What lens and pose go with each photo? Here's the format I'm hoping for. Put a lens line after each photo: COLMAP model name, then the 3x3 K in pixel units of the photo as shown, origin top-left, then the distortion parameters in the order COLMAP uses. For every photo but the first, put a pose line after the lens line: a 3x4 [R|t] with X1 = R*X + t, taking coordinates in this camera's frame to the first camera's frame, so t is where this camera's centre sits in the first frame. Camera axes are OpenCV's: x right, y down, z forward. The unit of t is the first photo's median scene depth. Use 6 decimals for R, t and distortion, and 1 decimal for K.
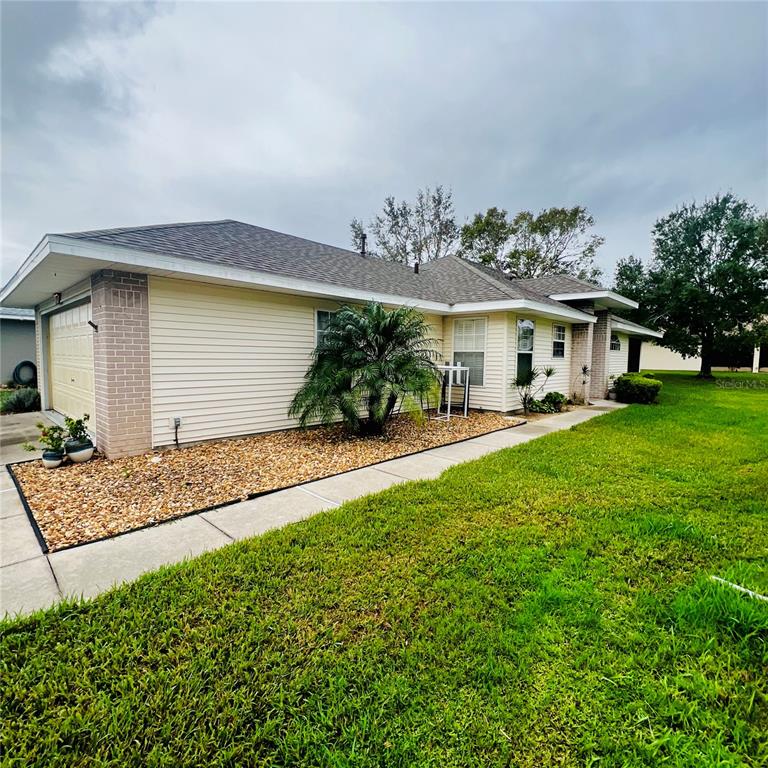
lens RADIAL K [[409.8, 0, 381.6], [0, 409.8, 385.9], [0, 0, 1]] dist [-0.018020, 0.002470]
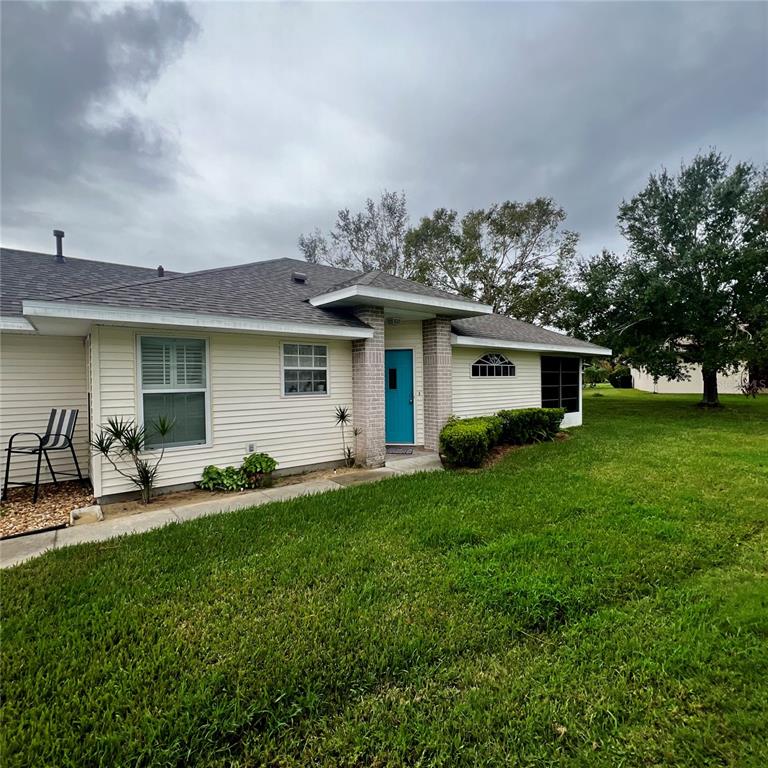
lens RADIAL K [[441.1, 0, 384.2], [0, 441.1, 385.8], [0, 0, 1]] dist [0.004759, -0.001089]
pose [[0.992501, -0.037452, -0.116357, 0.622796], [0.028174, 0.996366, -0.080384, -0.021283], [0.118945, 0.076503, 0.989949, 0.302372]]
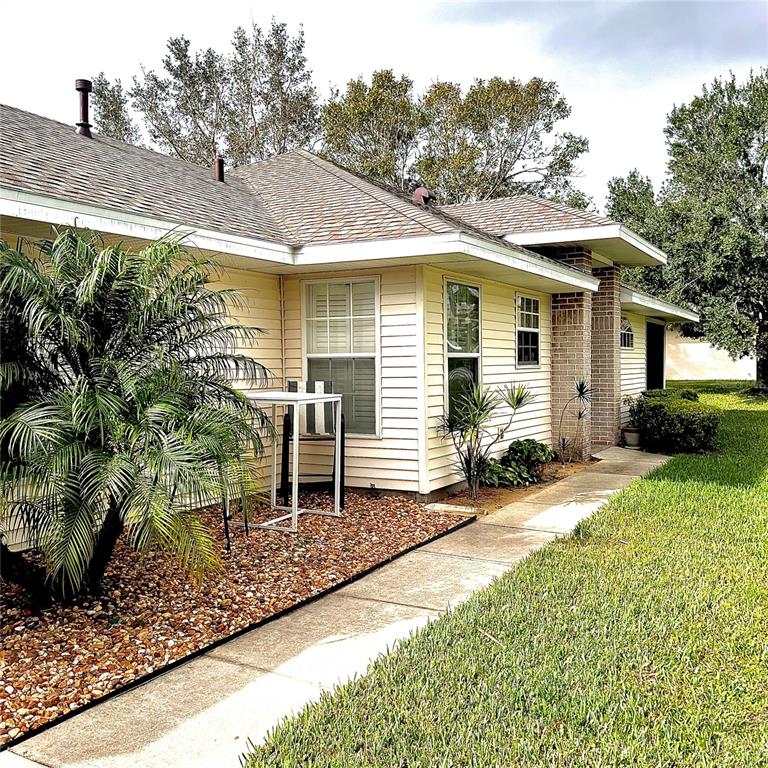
lens RADIAL K [[798.4, 0, 385.7], [0, 798.4, 385.1], [0, 0, 1]] dist [0.030315, 0.000000]
pose [[0.968032, -0.028481, 0.249204, 0.030118], [0.039785, 0.998390, -0.040440, -0.011088], [-0.247651, 0.049061, 0.967606, 0.108748]]
